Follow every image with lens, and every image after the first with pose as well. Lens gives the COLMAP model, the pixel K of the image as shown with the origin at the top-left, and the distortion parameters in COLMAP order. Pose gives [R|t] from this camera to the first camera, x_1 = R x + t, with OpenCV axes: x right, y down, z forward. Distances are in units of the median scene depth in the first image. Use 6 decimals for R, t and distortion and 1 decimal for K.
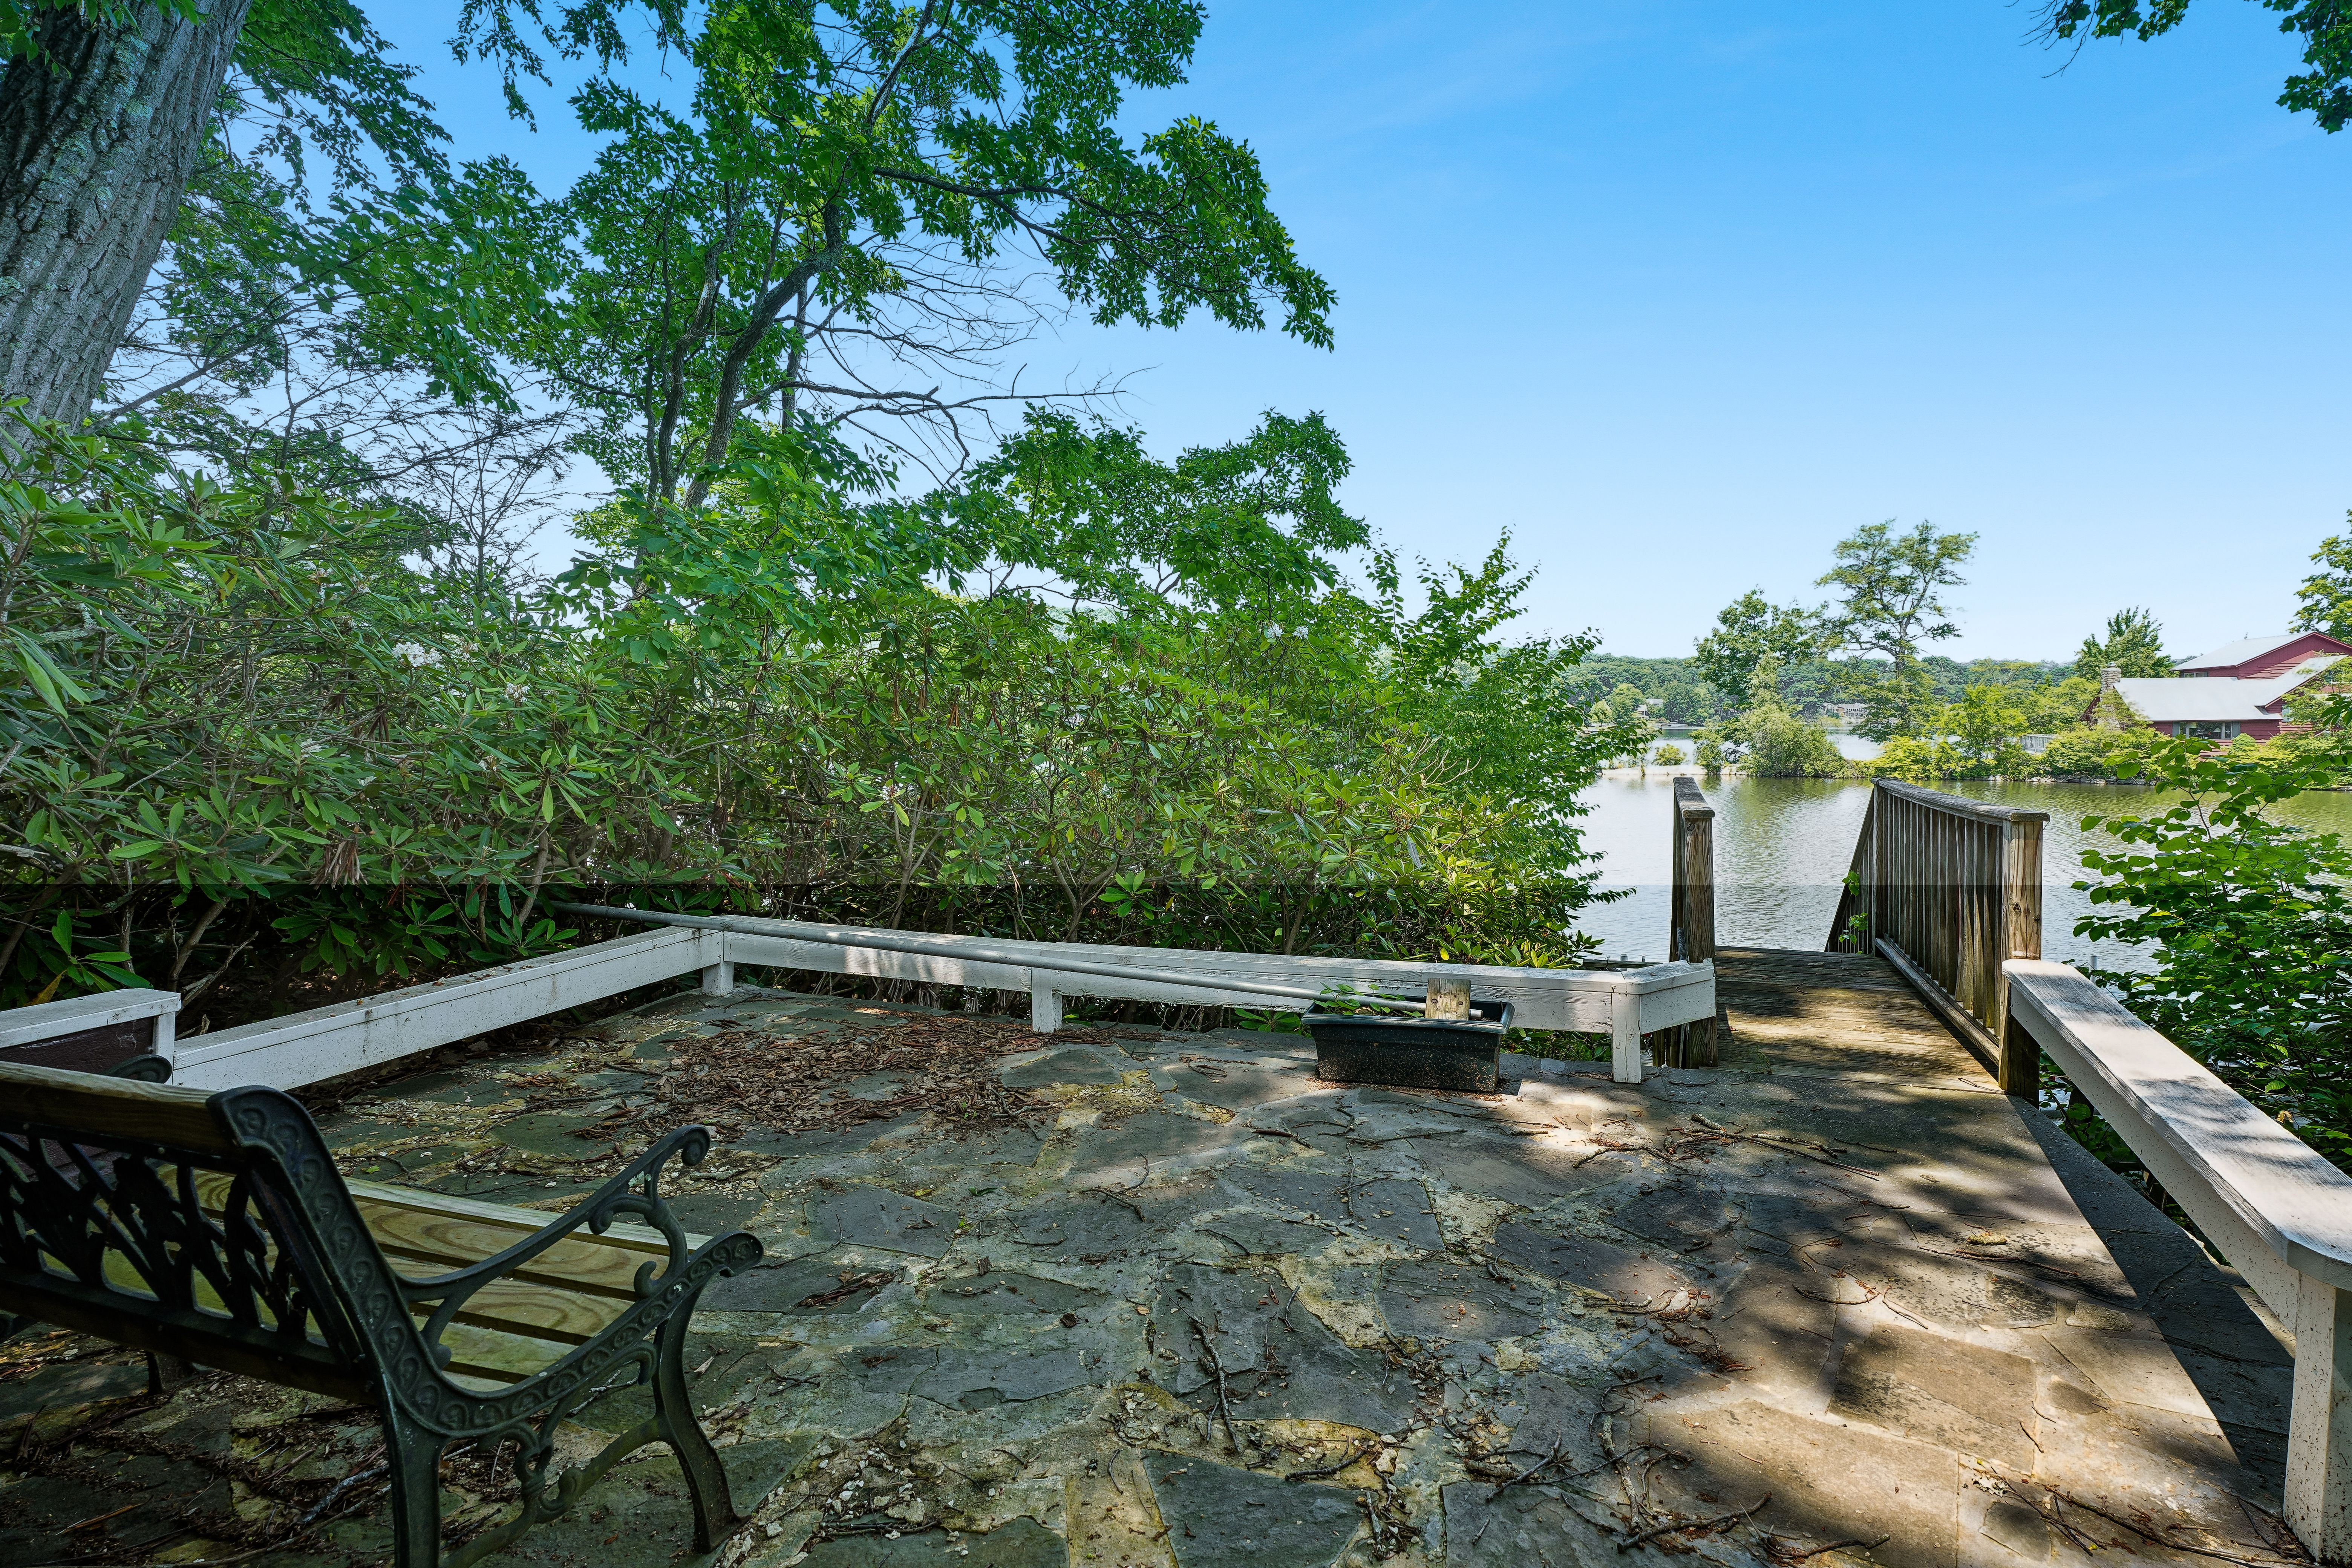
lens RADIAL K [[1070.4, 0, 1220.9], [0, 1070.4, 760.6], [0, 0, 1]] dist [-0.002286, -0.000759]
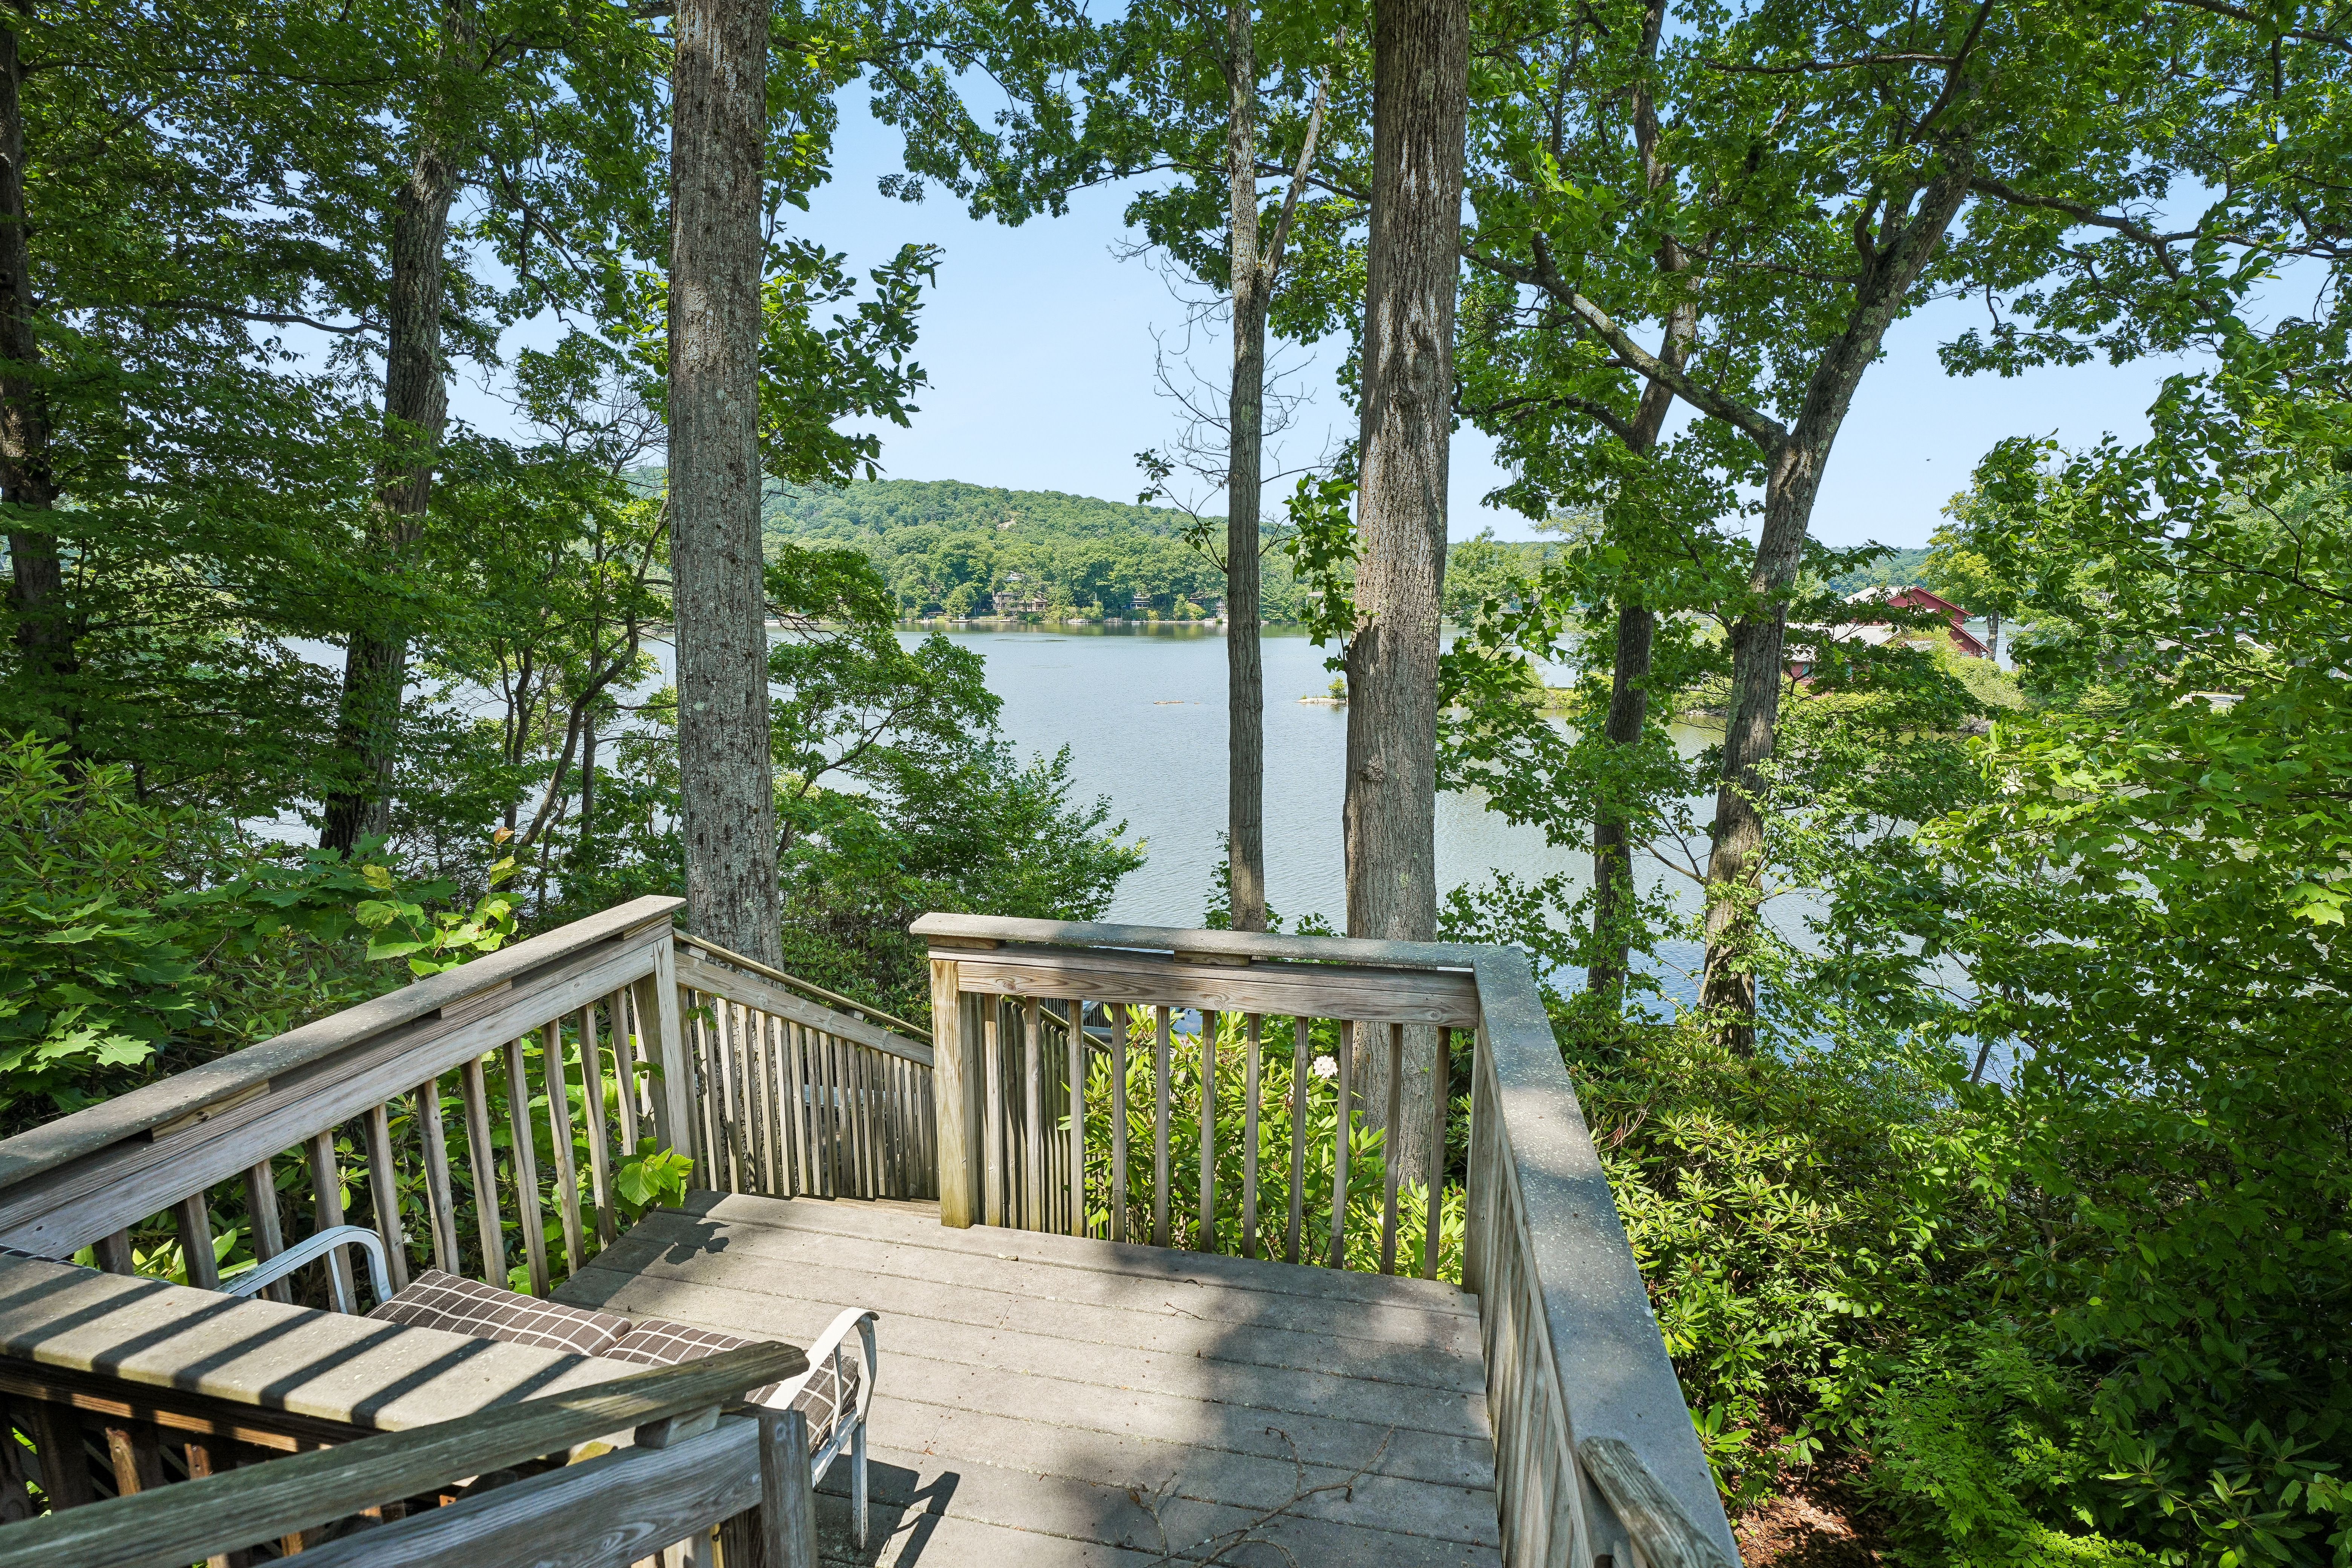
lens RADIAL K [[1094.9, 0, 1187.0], [0, 1094.9, 775.7], [0, 0, 1]] dist [-0.003306, 0.000178]
pose [[0.989194, -0.014368, 0.145908, 0.028092], [-0.003649, 0.992466, 0.122467, -0.050123], [-0.146568, -0.121676, 0.981689, -0.097654]]
